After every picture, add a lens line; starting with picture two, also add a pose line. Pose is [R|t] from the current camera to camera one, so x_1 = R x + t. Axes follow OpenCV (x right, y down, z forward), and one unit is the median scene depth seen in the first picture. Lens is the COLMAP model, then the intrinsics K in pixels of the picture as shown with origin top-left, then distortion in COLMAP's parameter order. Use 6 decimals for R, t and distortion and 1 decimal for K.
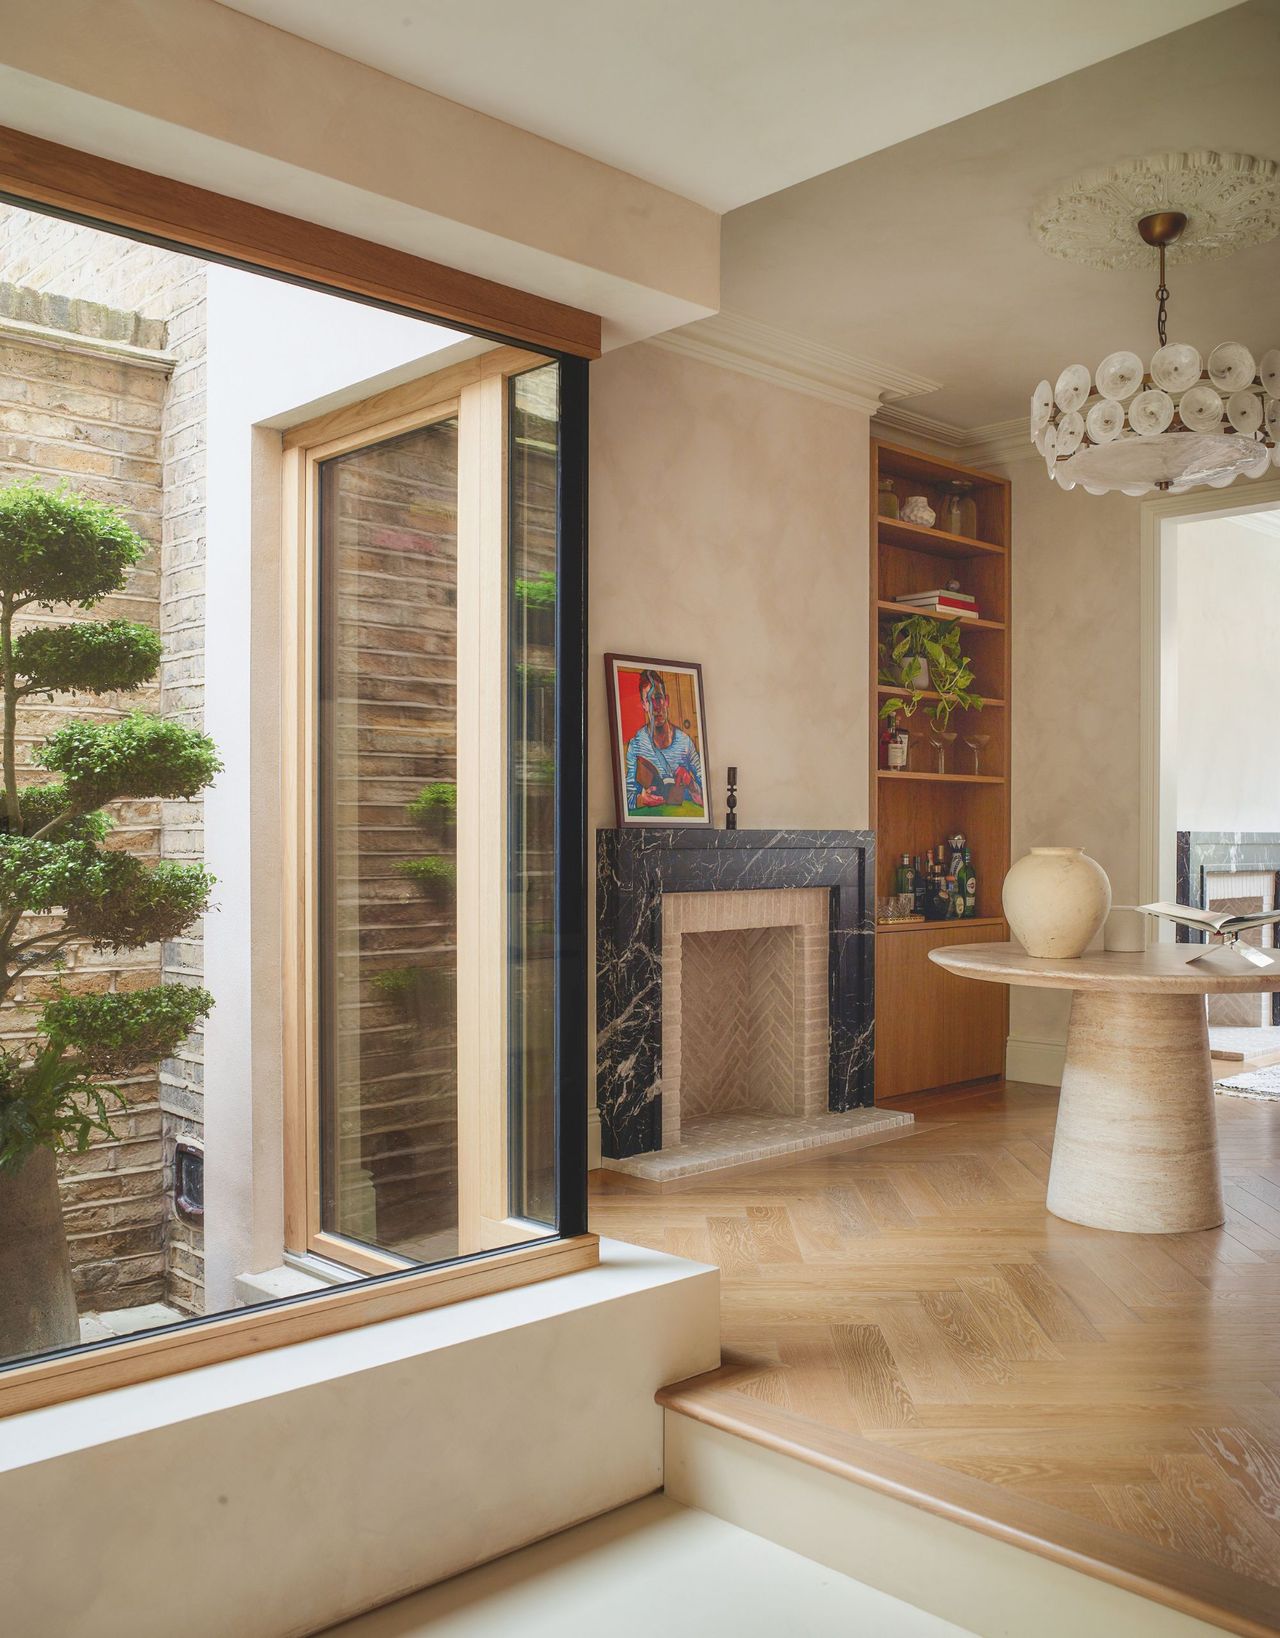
lens RADIAL K [[1500.9, 0, 640.5], [0, 1500.9, 864.5], [0, 0, 1]] dist [-0.008230, -0.000808]
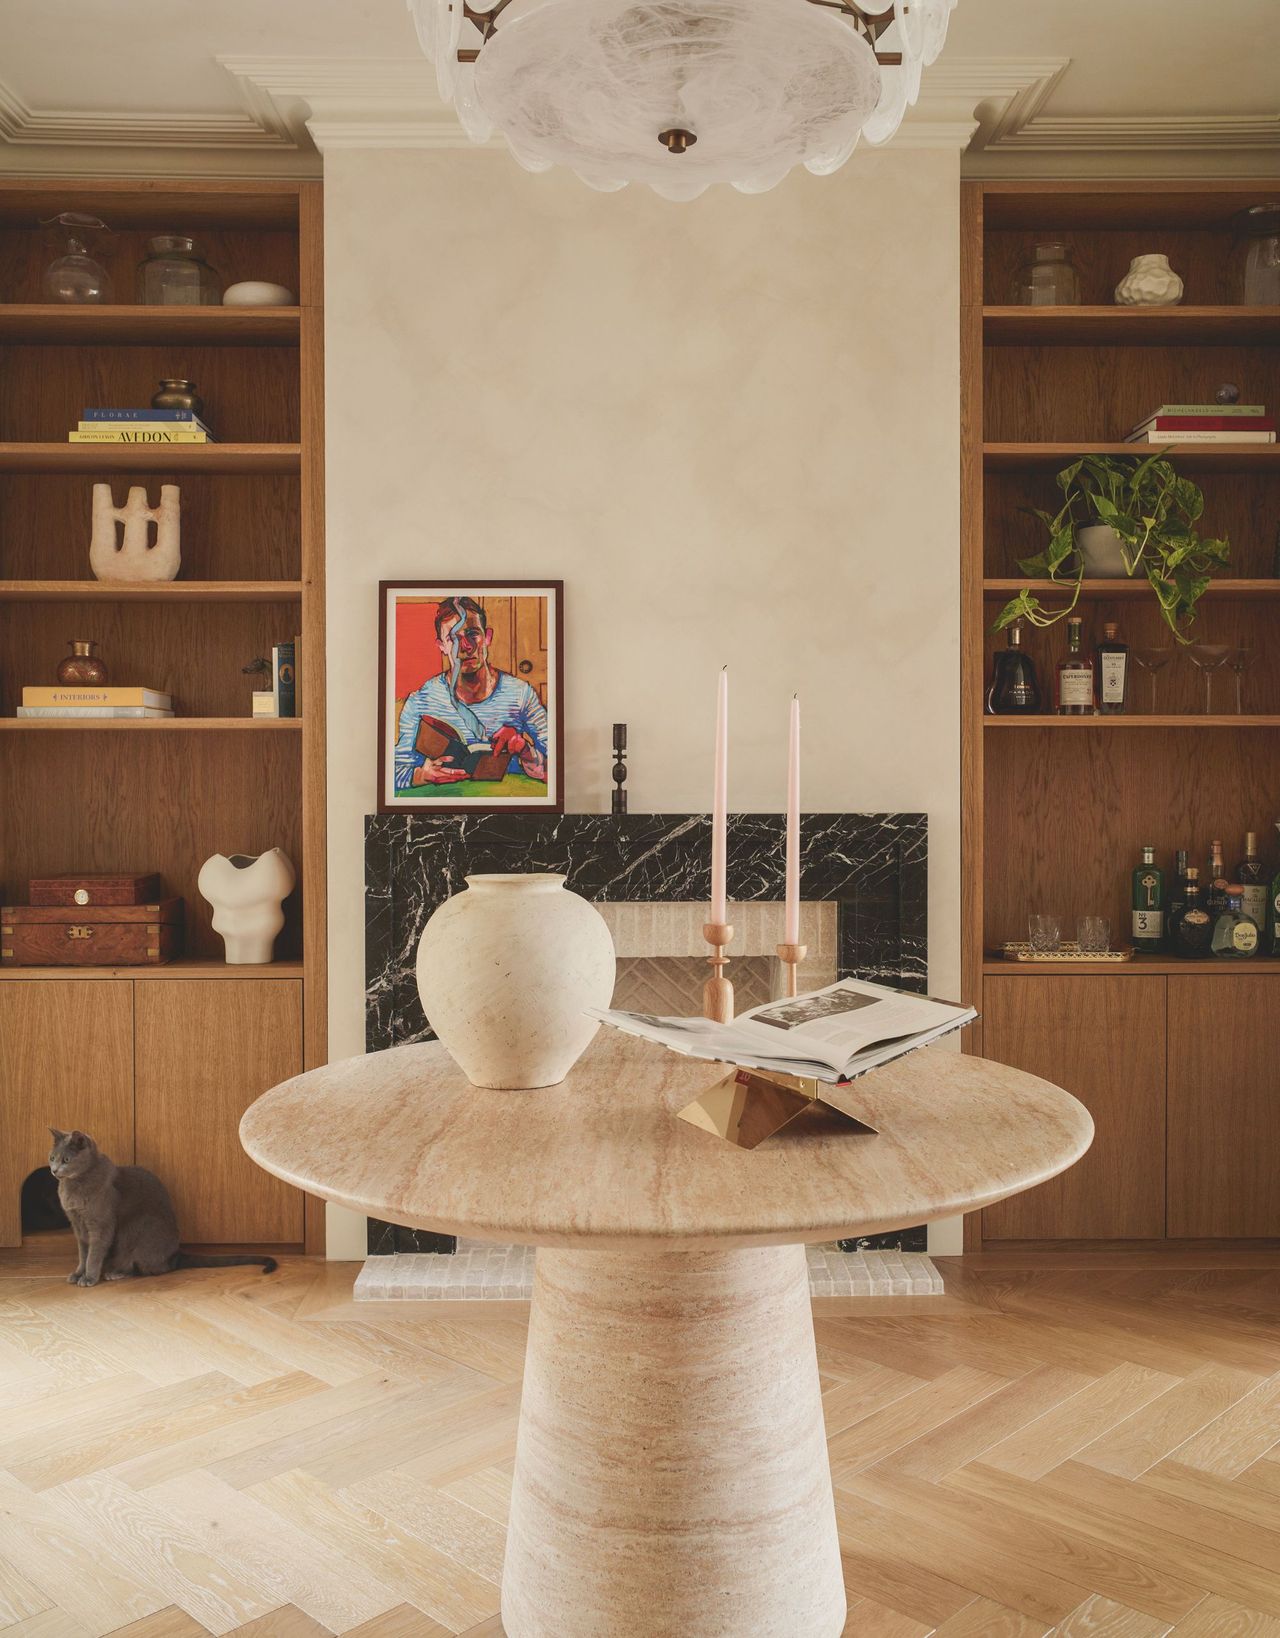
lens RADIAL K [[1445.4, 0, 639.3], [0, 1445.4, 820.8], [0, 0, 1]] dist [-0.001263, -0.000644]
pose [[0.719170, 0.016785, -0.694631, 0.552095], [-0.009239, 0.999851, 0.014595, -0.030838], [0.694773, -0.004079, 0.719218, 0.544525]]
